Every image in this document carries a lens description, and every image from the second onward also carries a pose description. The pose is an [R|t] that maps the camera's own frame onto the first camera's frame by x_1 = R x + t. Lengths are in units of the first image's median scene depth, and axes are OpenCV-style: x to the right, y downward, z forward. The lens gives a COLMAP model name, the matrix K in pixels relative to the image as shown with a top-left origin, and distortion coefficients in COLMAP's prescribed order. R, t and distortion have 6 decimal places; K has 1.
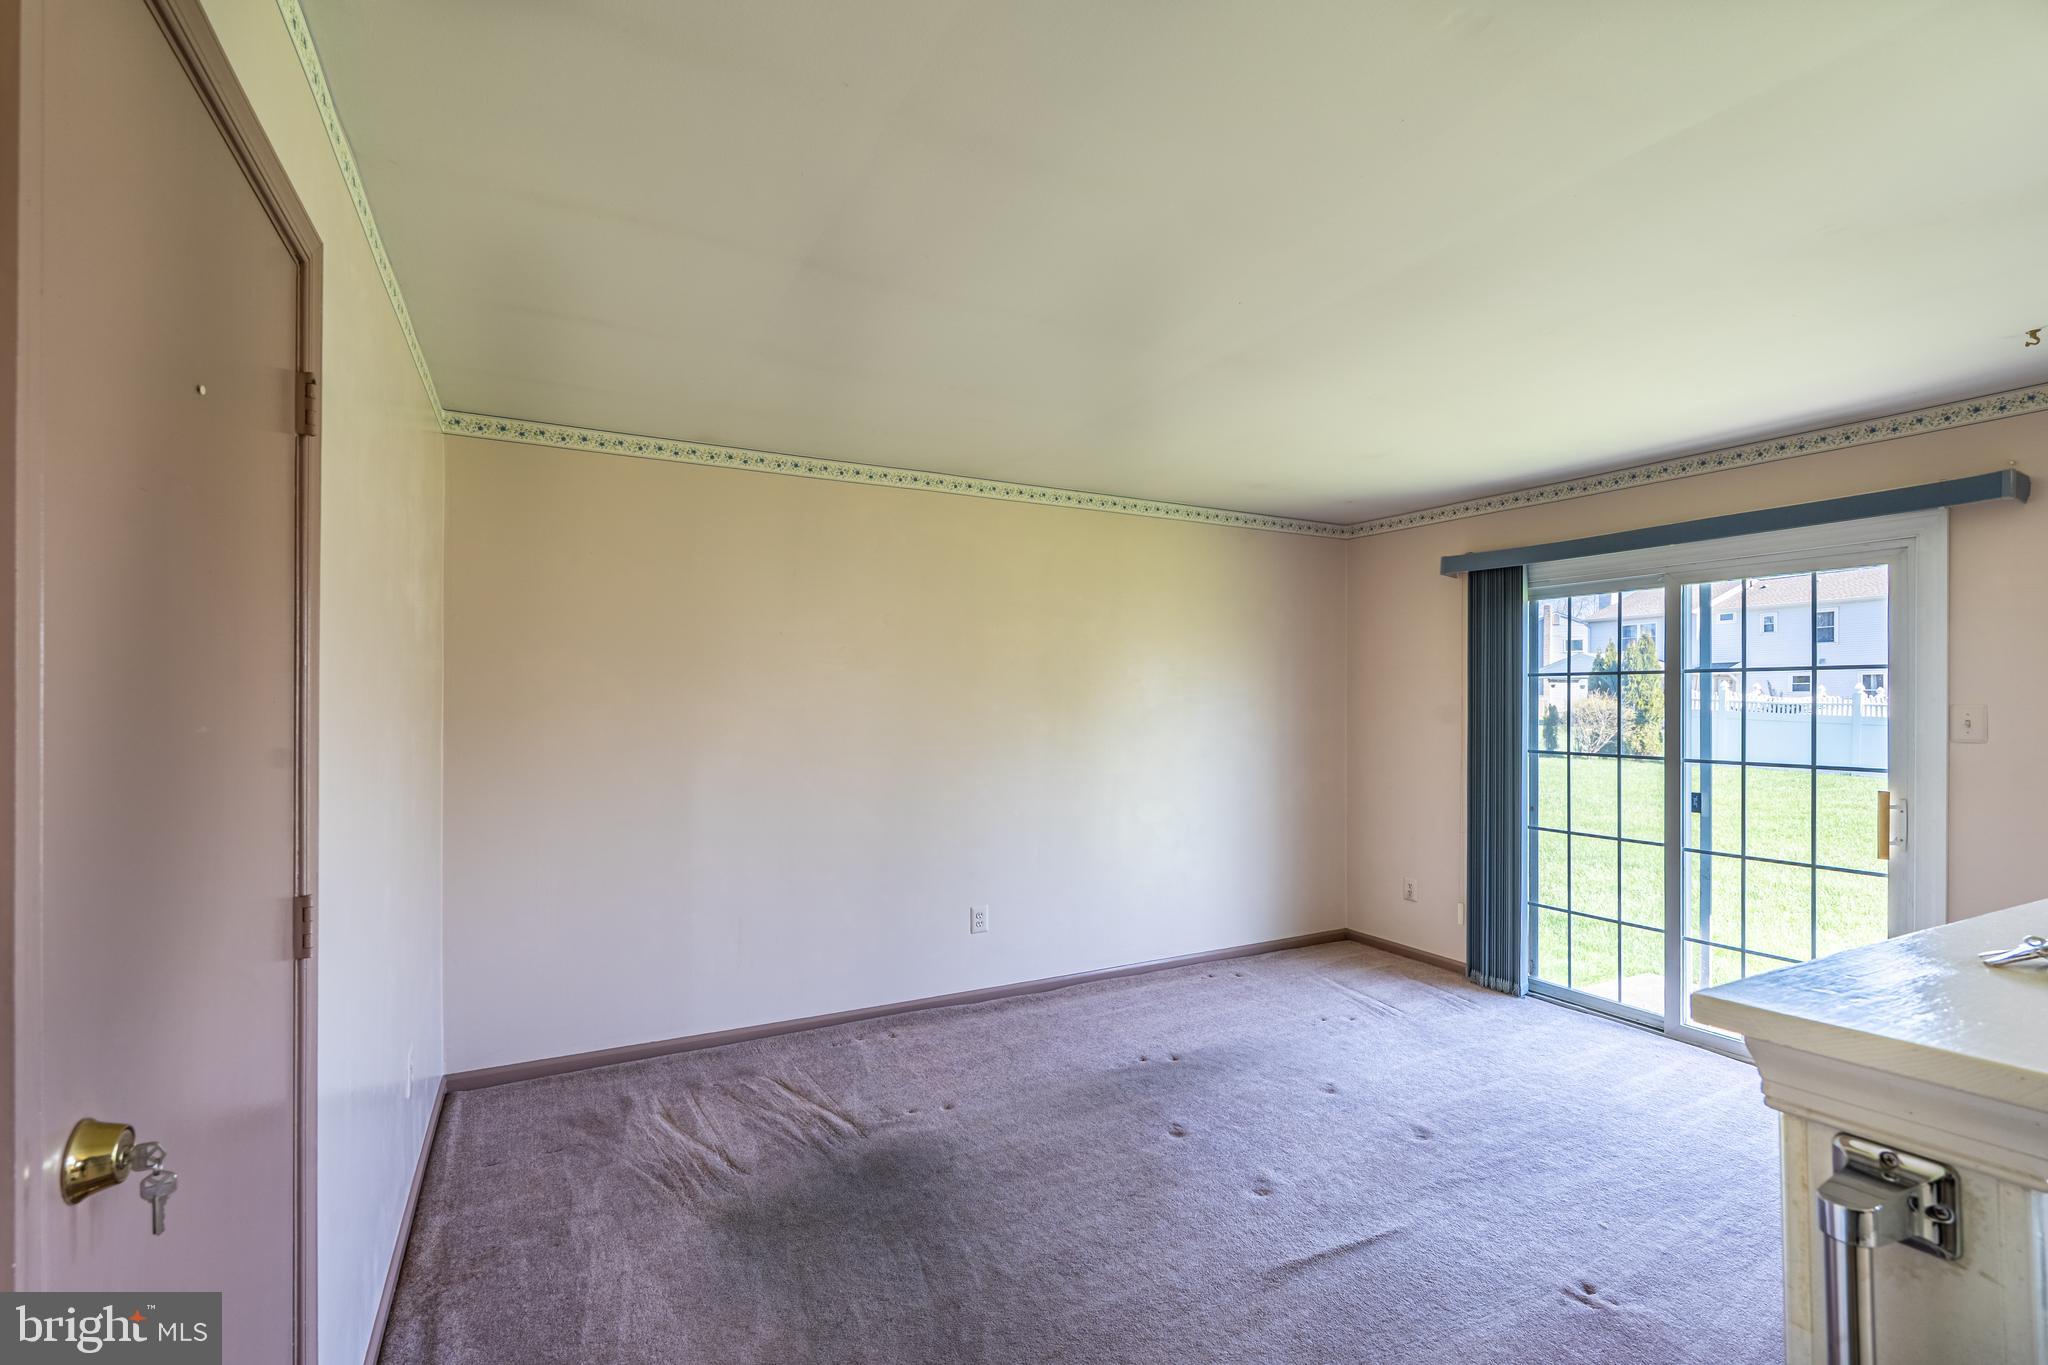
lens RADIAL K [[901.8, 0, 1024.0], [0, 901.8, 682.5], [0, 0, 1]] dist [-0.003148, -0.000183]
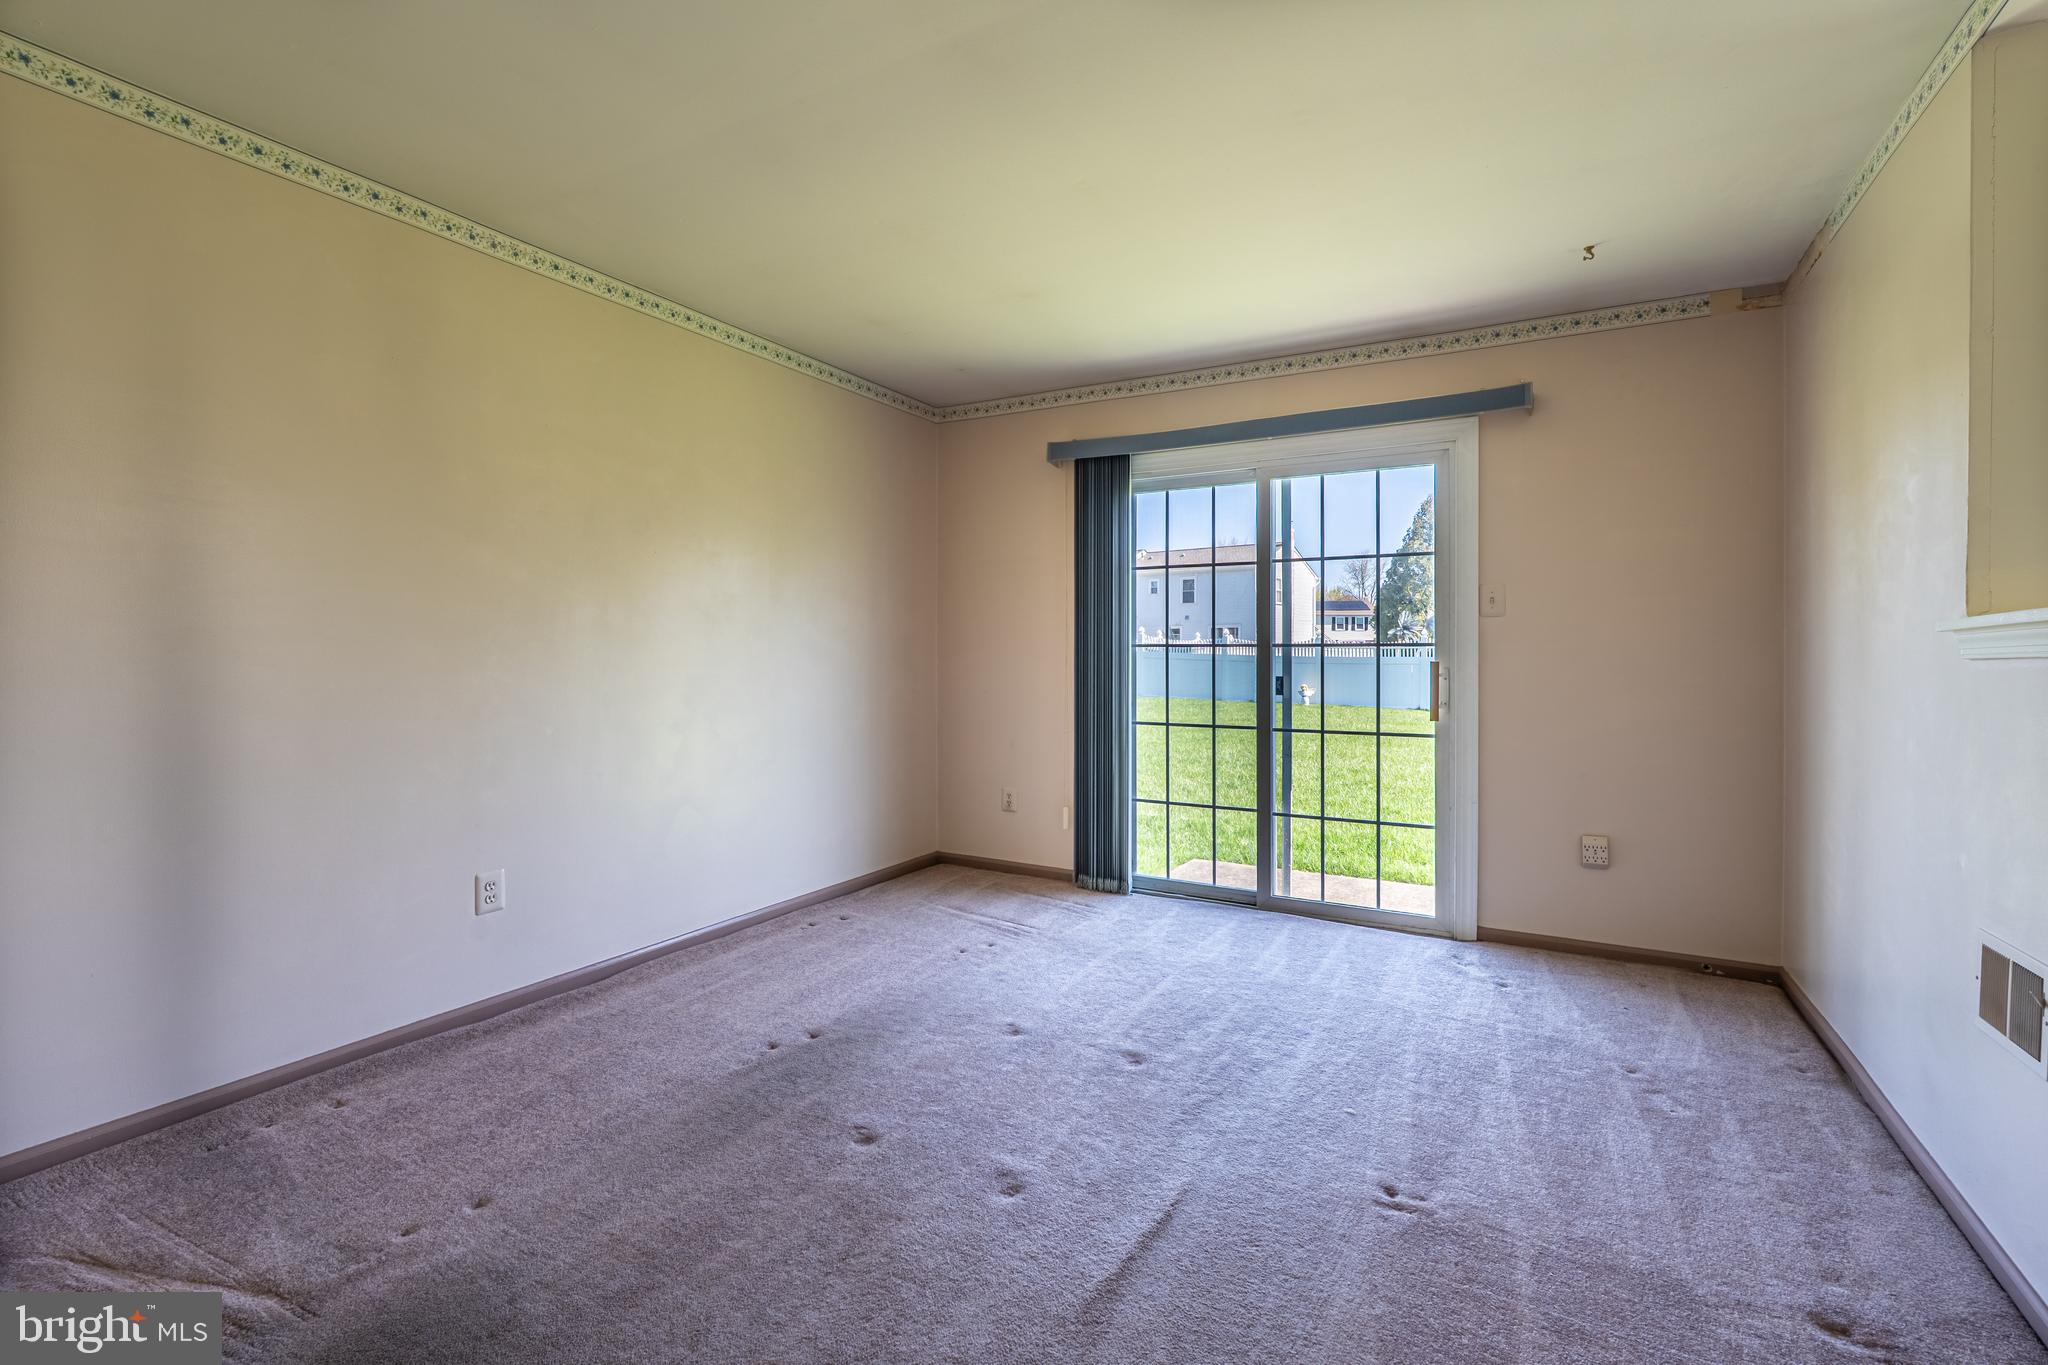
lens RADIAL K [[910.3, 0, 1020.9], [0, 910.3, 647.4], [0, 0, 1]] dist [-0.003309, -0.000821]
pose [[0.846653, 0.002663, 0.532139, -0.085788], [-0.009678, 0.999899, 0.010395, 0.084230], [-0.532057, -0.013951, 0.846593, 0.268431]]
